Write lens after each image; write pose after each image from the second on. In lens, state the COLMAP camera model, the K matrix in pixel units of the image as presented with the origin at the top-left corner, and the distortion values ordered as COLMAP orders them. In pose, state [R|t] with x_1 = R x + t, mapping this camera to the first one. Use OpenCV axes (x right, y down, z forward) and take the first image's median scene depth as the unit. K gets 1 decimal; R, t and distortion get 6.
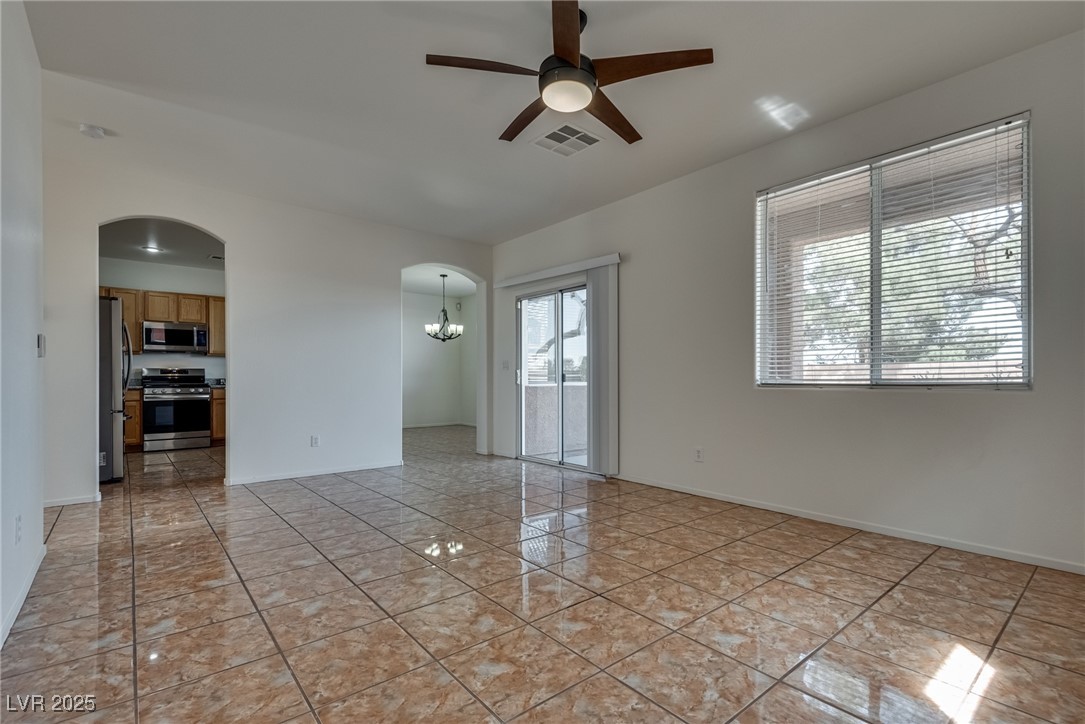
lens RADIAL K [[493.0, 0, 539.4], [0, 493.0, 379.8], [0, 0, 1]] dist [0.022796, -0.017749]
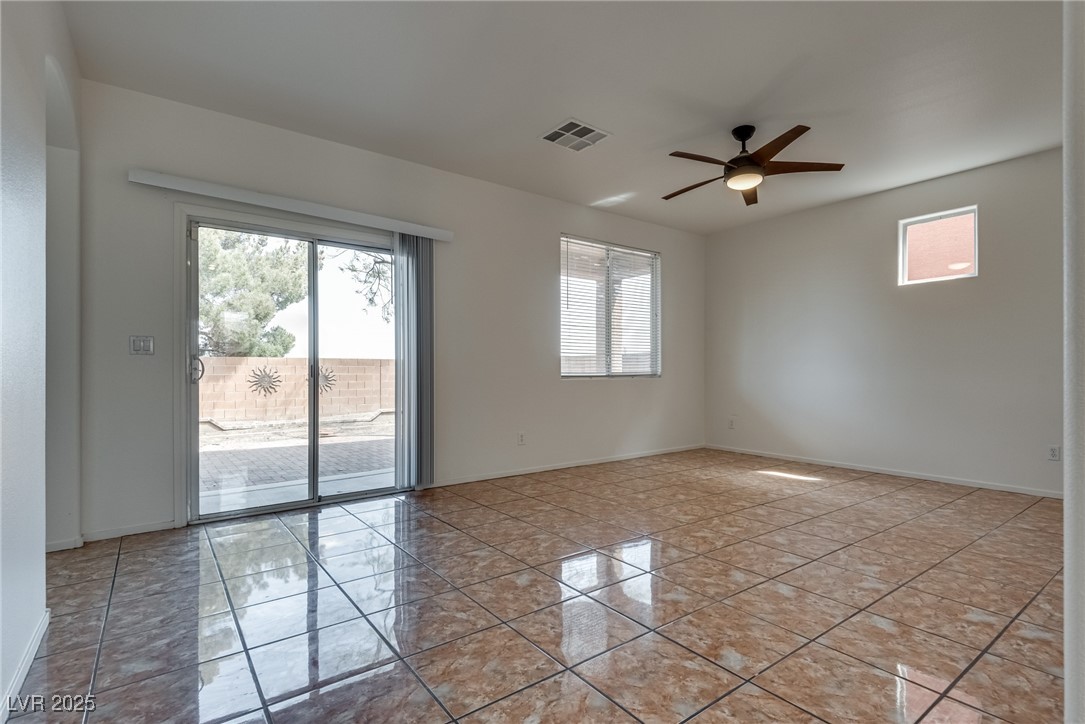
lens RADIAL K [[525.0, 0, 566.7], [0, 525.0, 367.5], [0, 0, 1]] dist [0.038961, -0.022236]
pose [[0.025116, 0.007112, 0.999659, -1.410788], [0.000391, 0.999975, -0.007124, -0.006648], [-0.999684, 0.000570, 0.025113, 1.366809]]
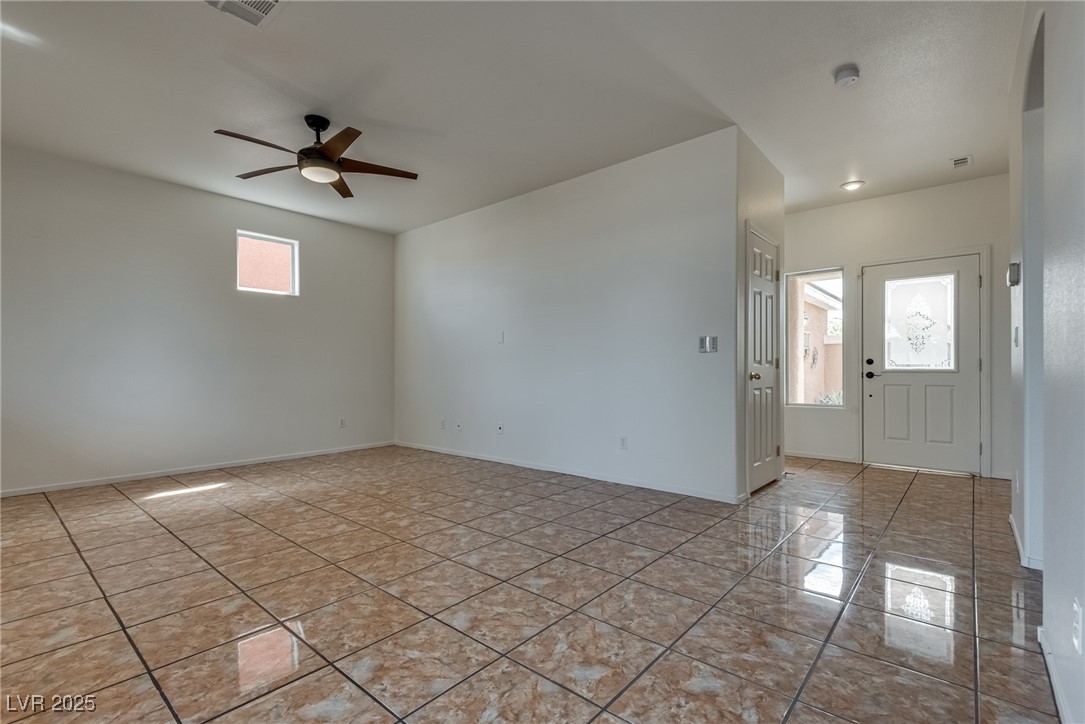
lens RADIAL K [[496.1, 0, 548.9], [0, 496.1, 361.3], [0, 0, 1]] dist [0.029953, -0.018313]
pose [[-0.983888, 0.001661, -0.178779, -0.307958], [0.004257, 0.999891, -0.014136, -0.003241], [0.178736, -0.014670, -0.983788, 2.346122]]
